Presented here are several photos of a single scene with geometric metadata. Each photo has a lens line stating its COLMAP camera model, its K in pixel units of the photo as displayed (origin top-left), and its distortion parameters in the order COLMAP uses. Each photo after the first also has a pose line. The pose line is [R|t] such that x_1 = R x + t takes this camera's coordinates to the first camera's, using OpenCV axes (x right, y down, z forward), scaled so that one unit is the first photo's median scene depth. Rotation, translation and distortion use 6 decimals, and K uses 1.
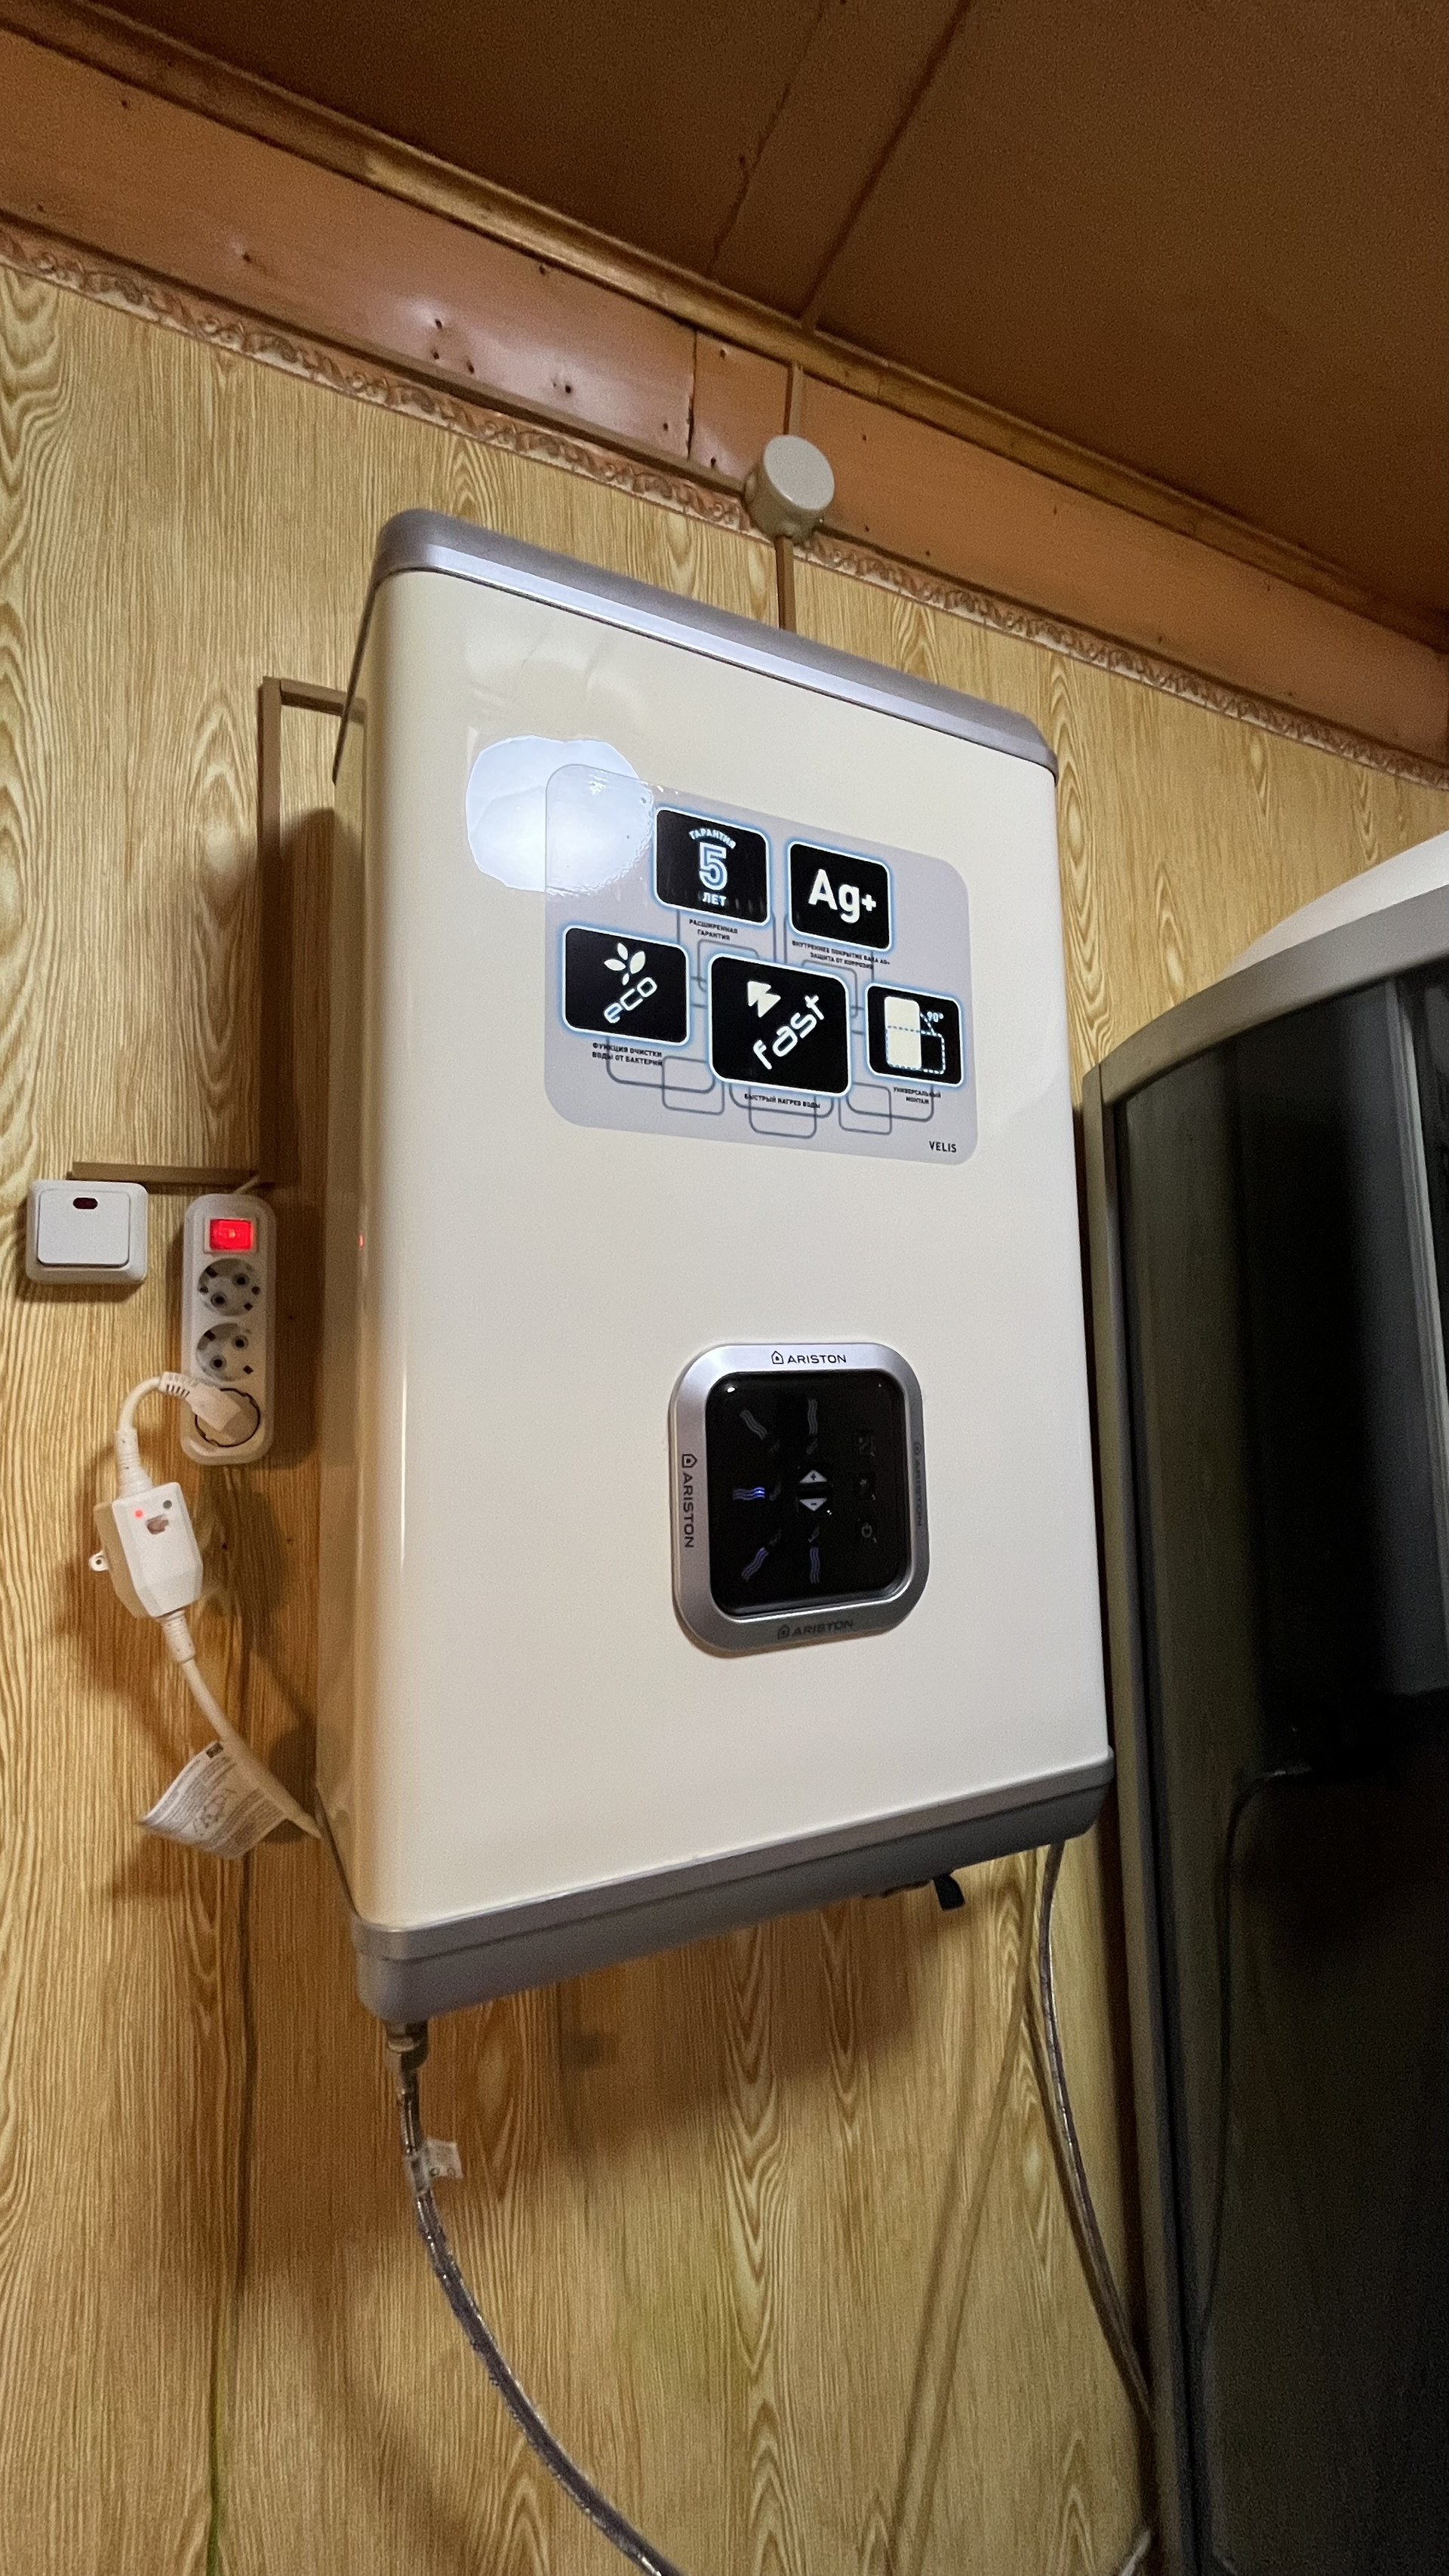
lens RADIAL K [[1052.1, 0, 720.7], [0, 1052.1, 1280.7], [0, 0, 1]] dist [-0.003447, -0.000185]
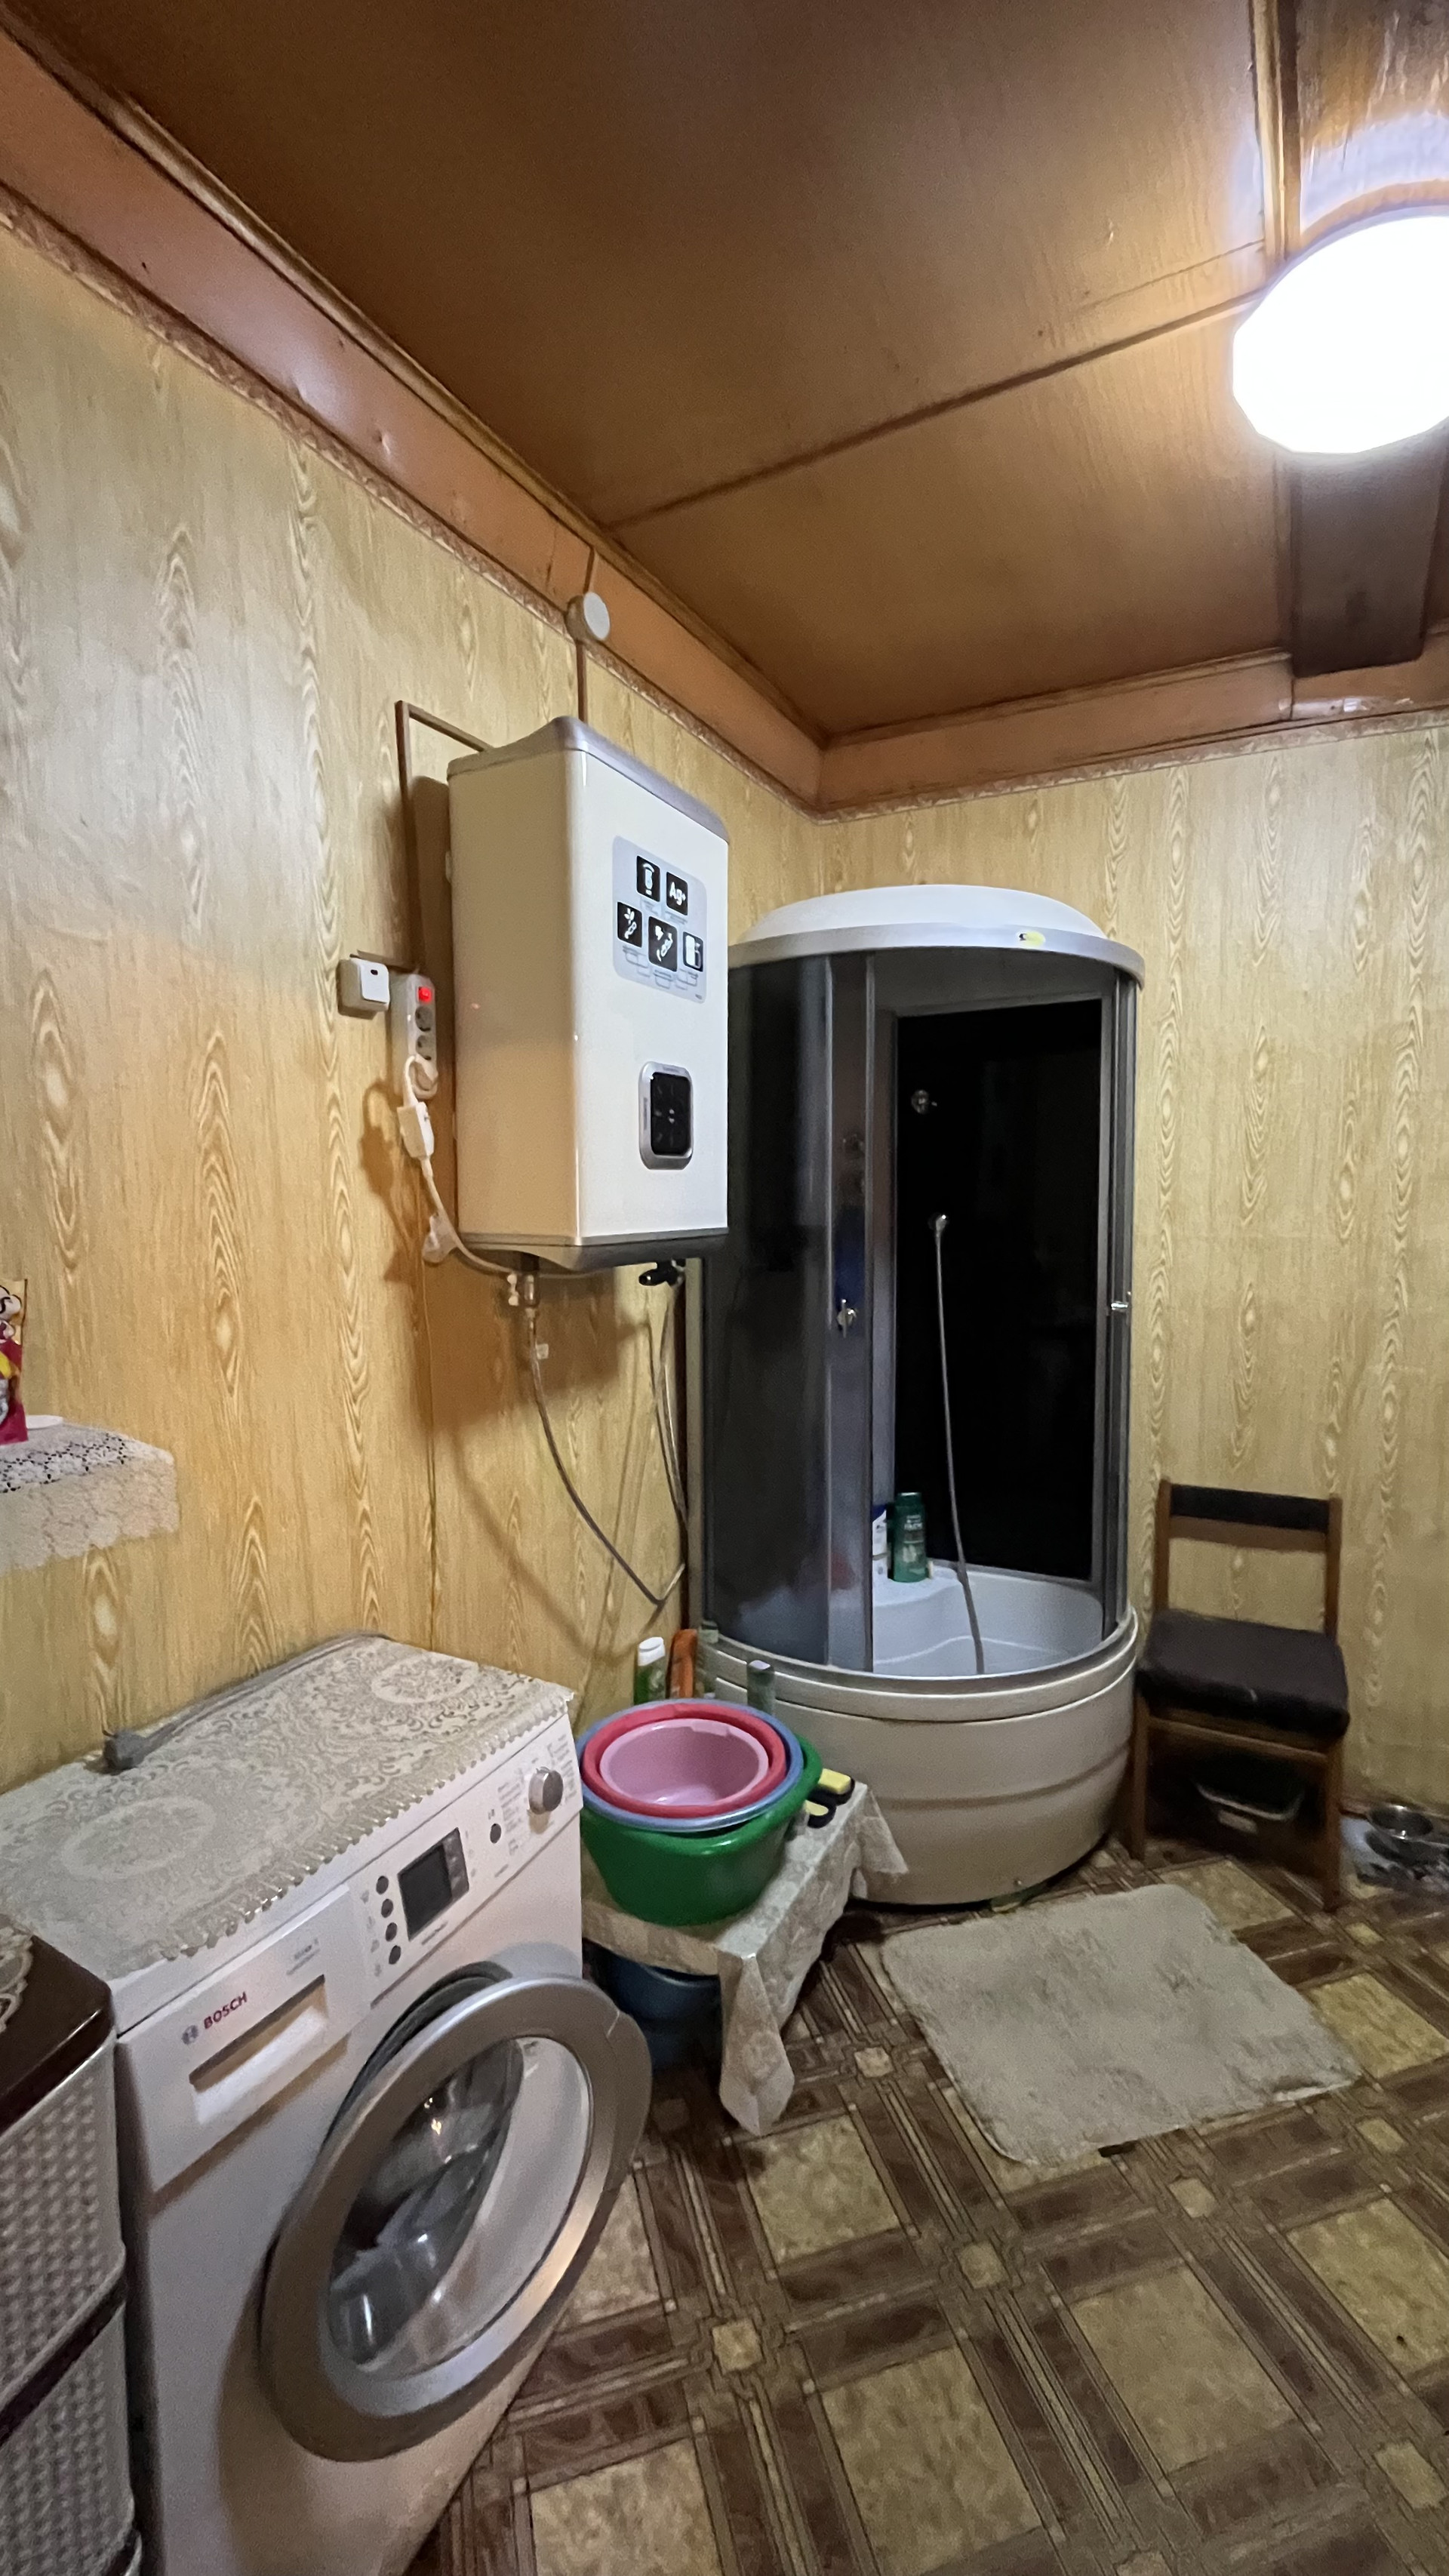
lens RADIAL K [[1052.1, 0, 722.5], [0, 1052.1, 1286.6], [0, 0, 1]] dist [-0.003447, -0.000185]
pose [[0.809190, -0.031185, 0.586719, -1.365218], [-0.078543, 0.983886, 0.160620, 0.167740], [-0.582274, -0.176055, 0.793701, -1.320535]]
